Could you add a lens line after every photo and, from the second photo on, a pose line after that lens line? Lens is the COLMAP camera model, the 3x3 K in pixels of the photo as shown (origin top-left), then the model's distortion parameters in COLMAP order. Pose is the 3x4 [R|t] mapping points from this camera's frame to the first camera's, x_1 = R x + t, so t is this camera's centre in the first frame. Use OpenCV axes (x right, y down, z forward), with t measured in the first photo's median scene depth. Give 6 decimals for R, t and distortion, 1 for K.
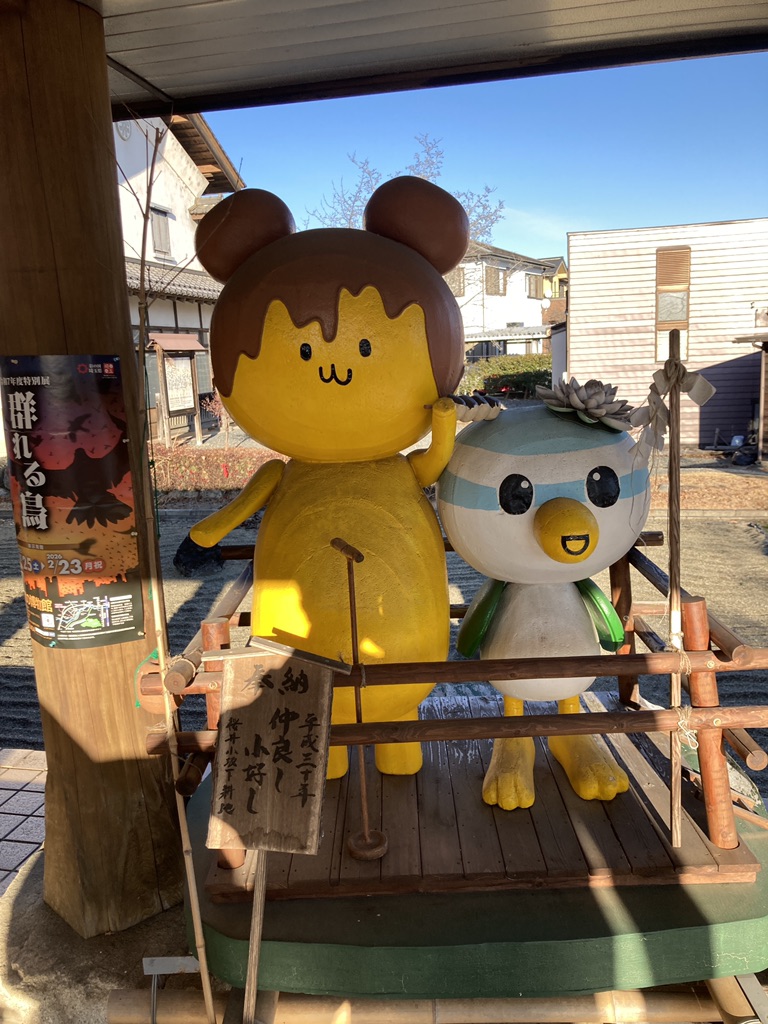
lens RADIAL K [[800.6, 0, 384.0], [0, 800.6, 512.0], [0, 0, 1]] dist [-0.005107, -0.004205]
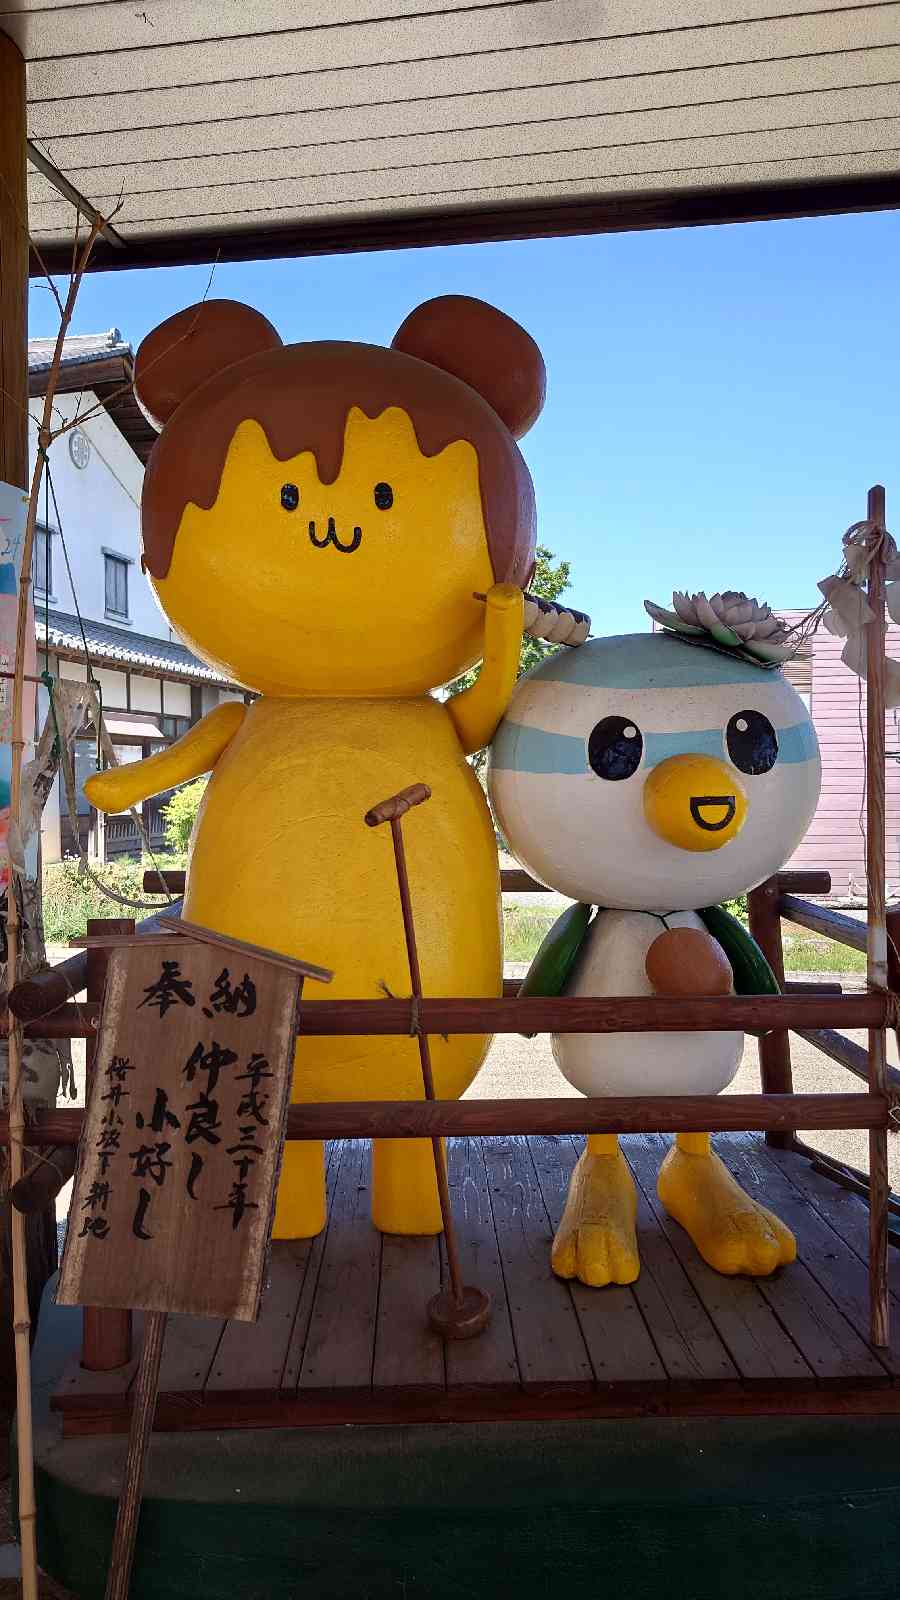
lens RADIAL K [[1106.1, 0, 468.7], [0, 1106.1, 803.6], [0, 0, 1]] dist [-0.101311, 0.120537]
pose [[0.997844, 0.039784, 0.052197, 0.008110], [-0.030096, 0.984151, -0.174762, 0.186238], [-0.058323, 0.172814, 0.983226, 0.180012]]
